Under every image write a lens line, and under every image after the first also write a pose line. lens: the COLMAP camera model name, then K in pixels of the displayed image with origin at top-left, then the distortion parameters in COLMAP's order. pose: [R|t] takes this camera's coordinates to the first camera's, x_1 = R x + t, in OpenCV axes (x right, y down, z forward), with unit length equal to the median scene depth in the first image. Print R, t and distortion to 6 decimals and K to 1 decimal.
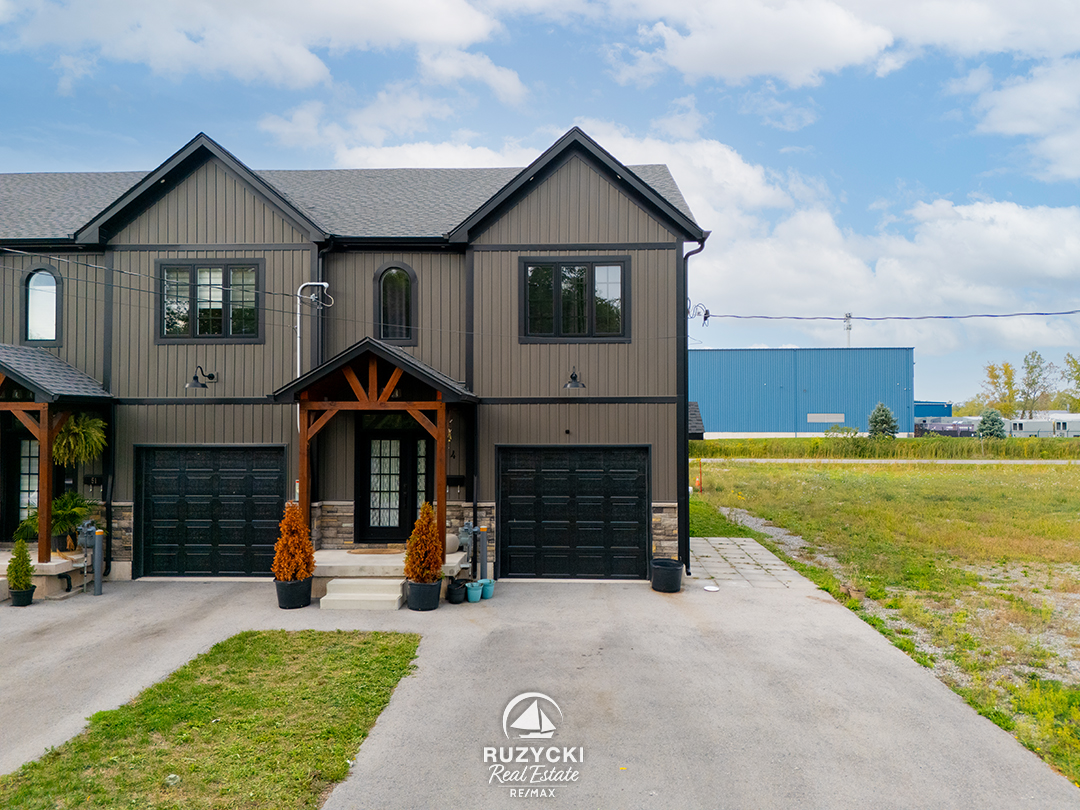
lens RADIAL K [[765.6, 0, 540.0], [0, 765.6, 405.0], [0, 0, 1]] dist [0.091346, -0.099773]
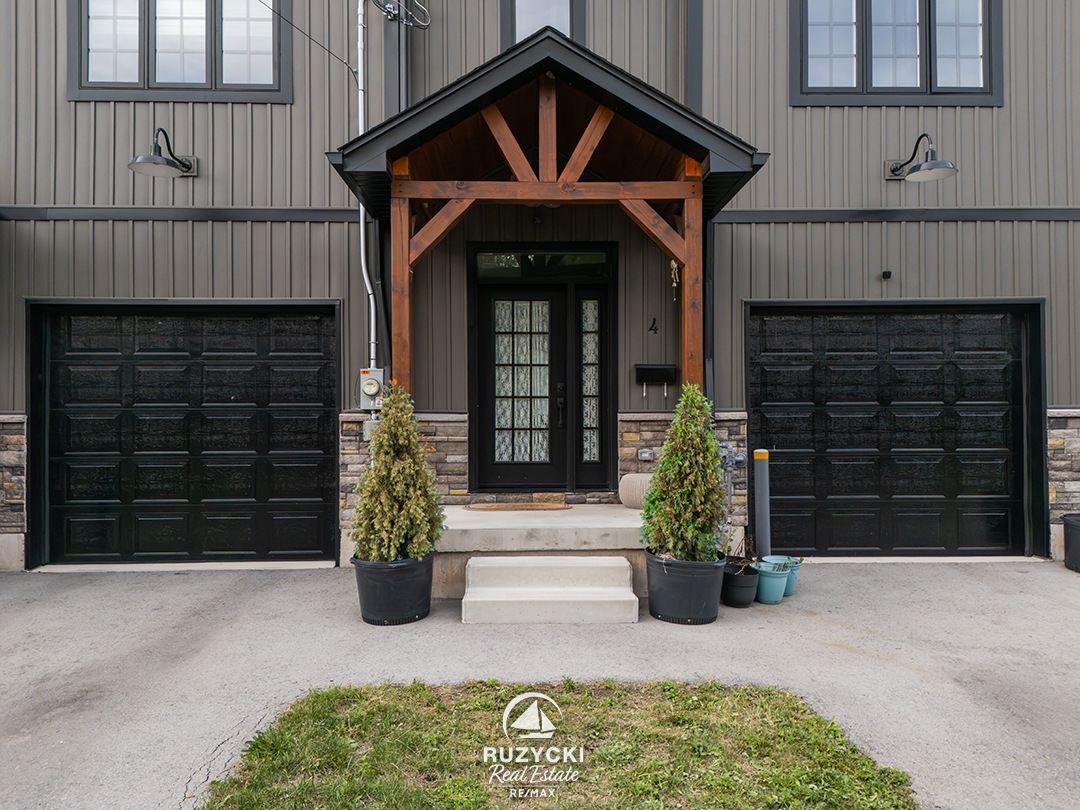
lens RADIAL K [[765.6, 0, 540.0], [0, 765.6, 405.0], [0, 0, 1]] dist [0.091346, -0.099773]
pose [[0.997034, -0.002779, 0.076915, -0.238558], [0.002418, 0.999986, 0.004780, 0.119629], [-0.076927, -0.004579, 0.997026, 0.487946]]
